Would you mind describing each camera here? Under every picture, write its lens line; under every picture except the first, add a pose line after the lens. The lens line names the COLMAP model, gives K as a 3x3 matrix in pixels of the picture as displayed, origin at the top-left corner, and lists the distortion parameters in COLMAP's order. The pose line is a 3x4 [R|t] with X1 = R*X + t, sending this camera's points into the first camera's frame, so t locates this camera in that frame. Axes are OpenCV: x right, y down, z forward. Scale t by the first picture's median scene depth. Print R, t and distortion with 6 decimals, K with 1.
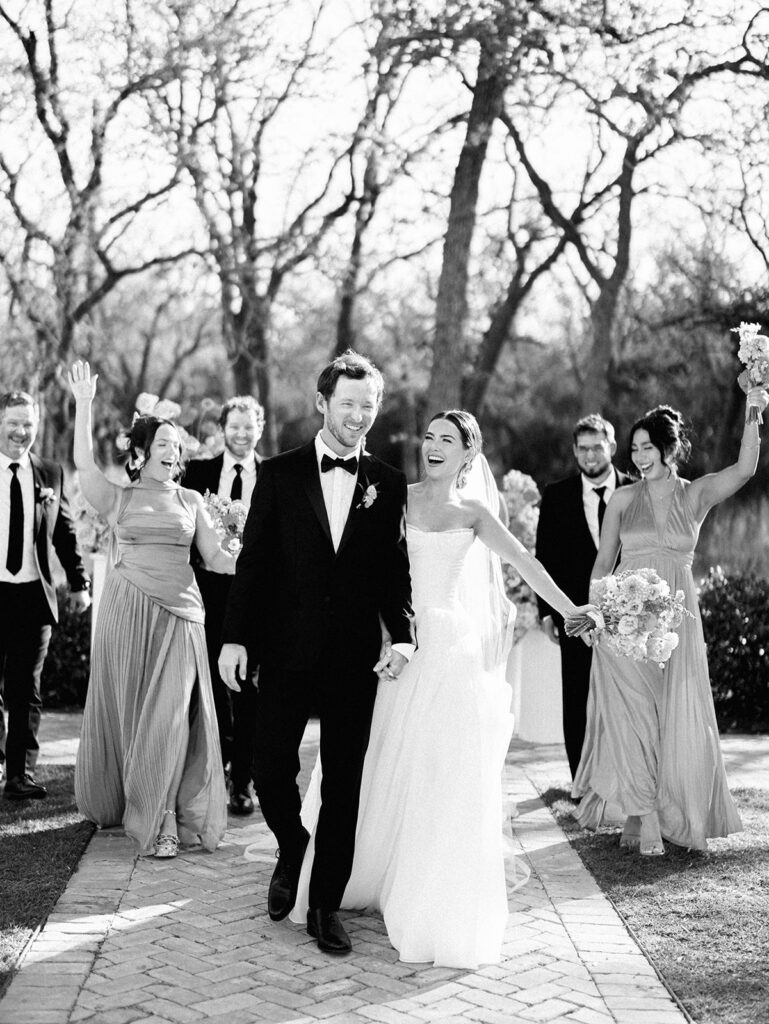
lens RADIAL K [[1620.6, 0, 388.5], [0, 1620.6, 516.9], [0, 0, 1]] dist [0.004347, 0.032685]
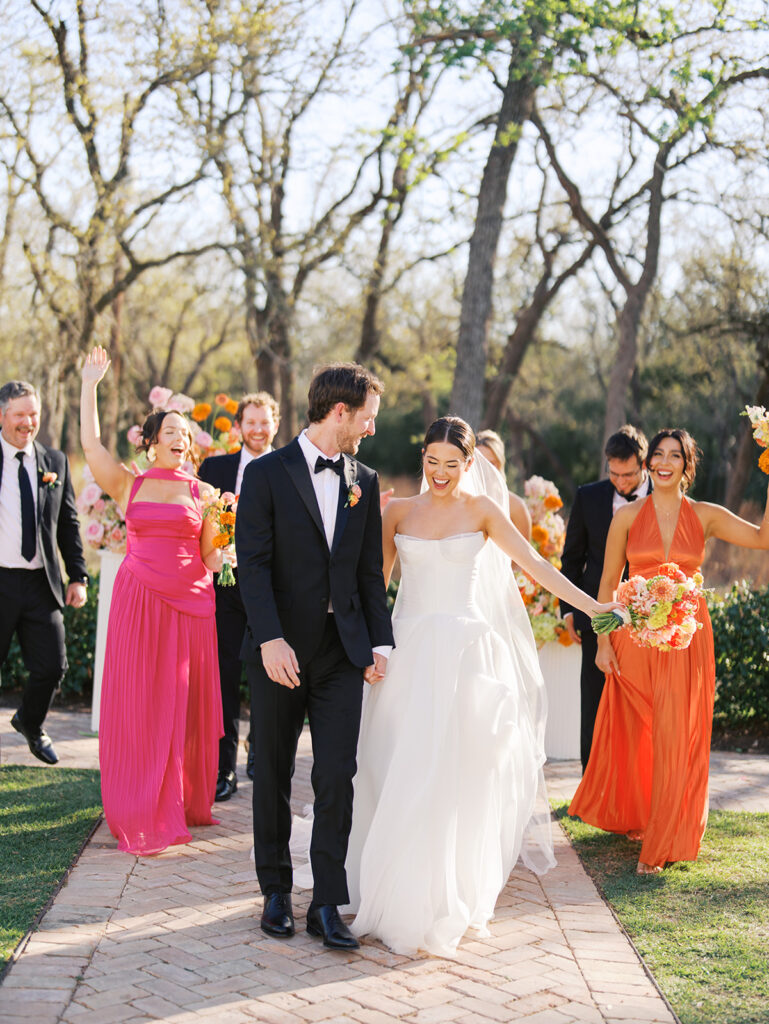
lens RADIAL K [[1604.2, 0, 384.5], [0, 1604.2, 512.0], [0, 0, 1]] dist [0.006057, 0.031876]
pose [[0.999502, 0.027460, -0.015517, 0.000943], [-0.027498, 0.999619, -0.002201, -0.001091], [0.015451, 0.002626, 0.999877, 0.015830]]
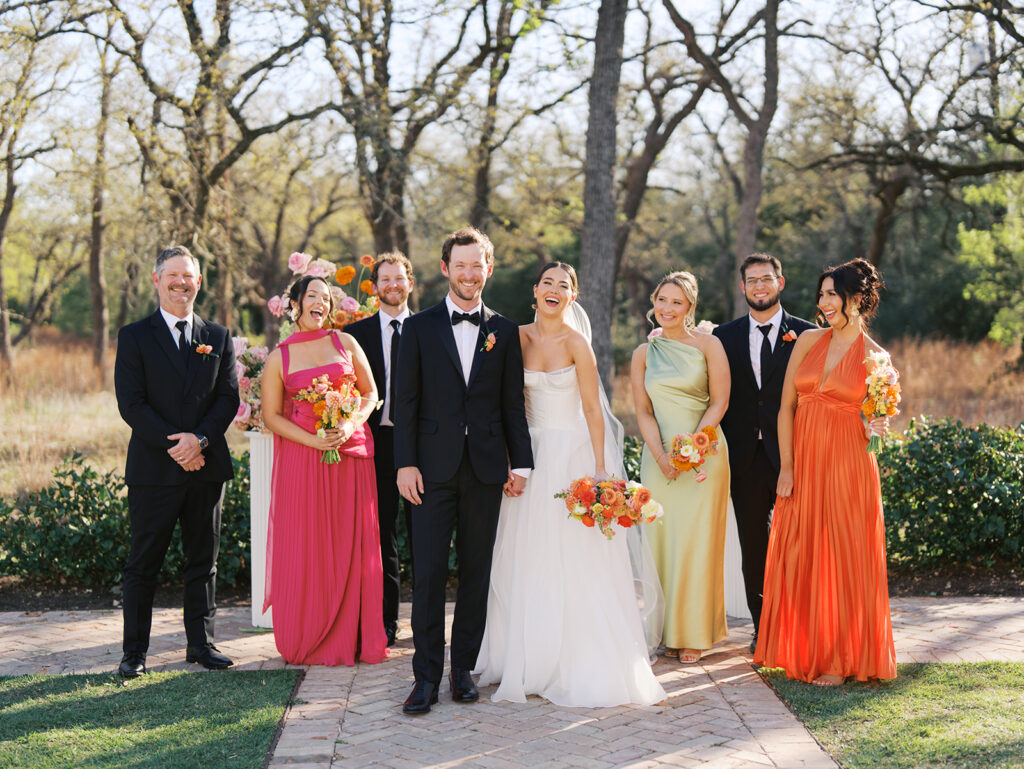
lens RADIAL K [[1588.2, 0, 529.9], [0, 1588.2, 402.0], [0, 0, 1]] dist [0.008009, -0.104118]
pose [[0.999092, -0.042233, 0.005577, -0.011683], [0.042127, 0.998950, 0.017982, -0.001171], [-0.006331, -0.017730, 0.999823, 0.044895]]
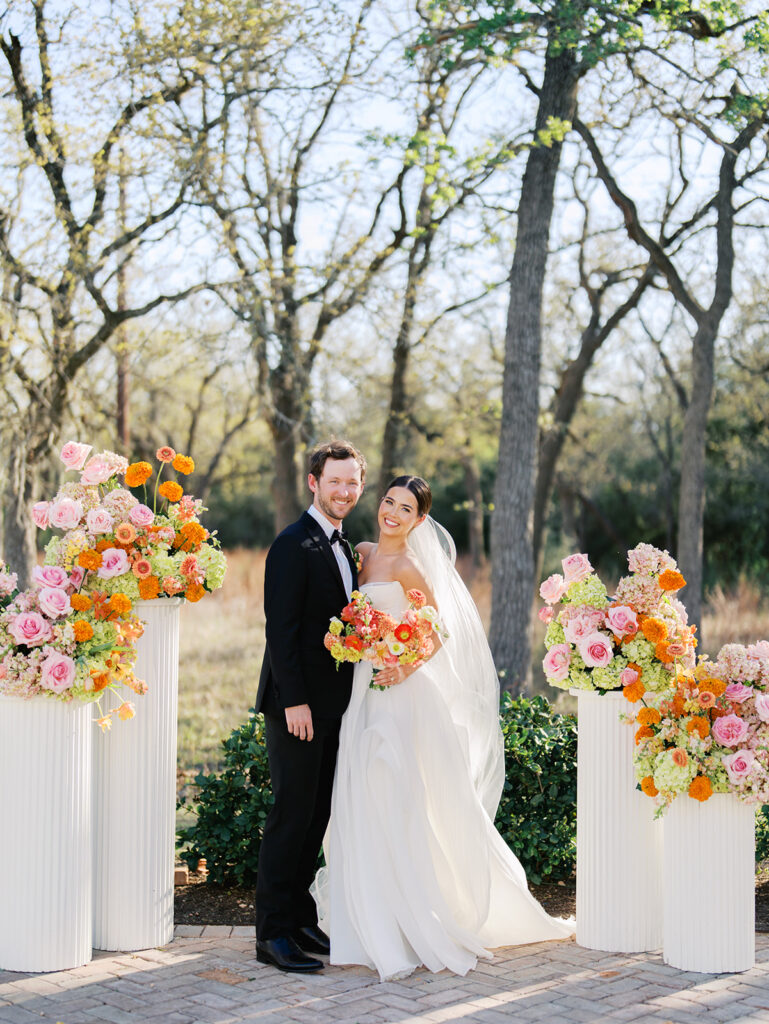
lens RADIAL K [[1598.0, 0, 356.5], [0, 1598.0, 584.0], [0, 0, 1]] dist [0.034107, 0.074585]
pose [[0.997679, -0.028110, -0.062025, 0.001029], [0.027796, 0.999596, -0.005921, -0.004735], [0.062167, 0.004183, 0.998057, 0.147474]]
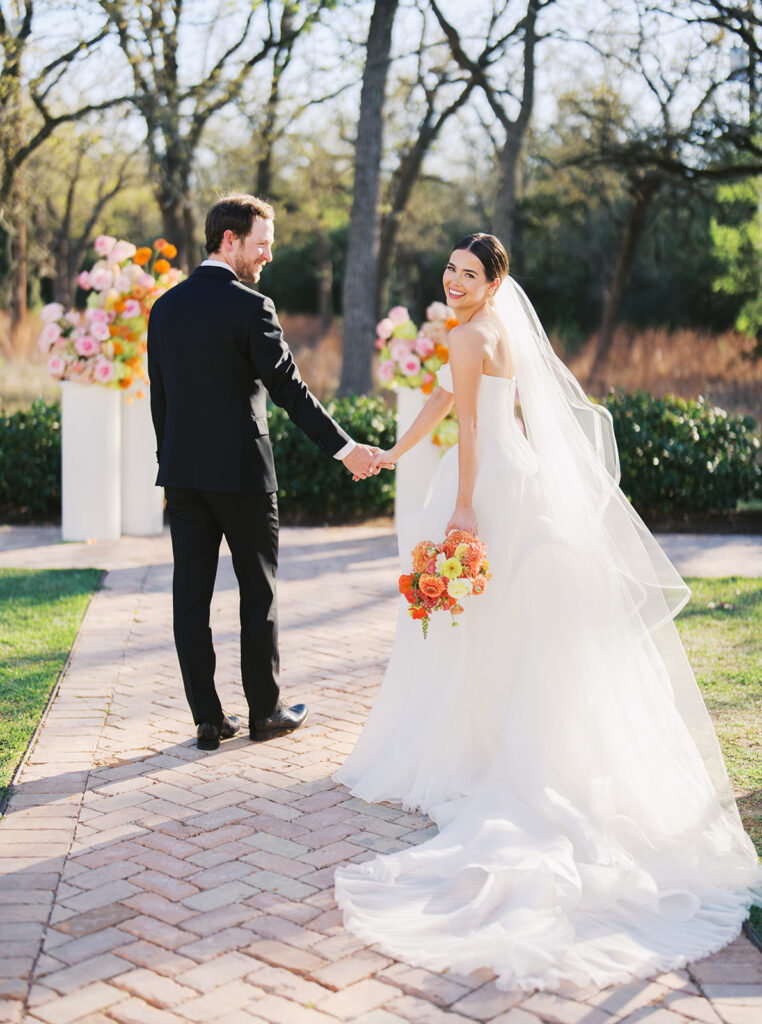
lens RADIAL K [[1548.7, 0, 381.0], [0, 1548.7, 512.0], [0, 0, 1]] dist [-0.006608, -0.005915]
pose [[0.998556, -0.019238, 0.050158, -0.007389], [0.013971, 0.994550, 0.103318, 0.001762], [-0.051873, -0.102468, 0.993383, -0.029537]]
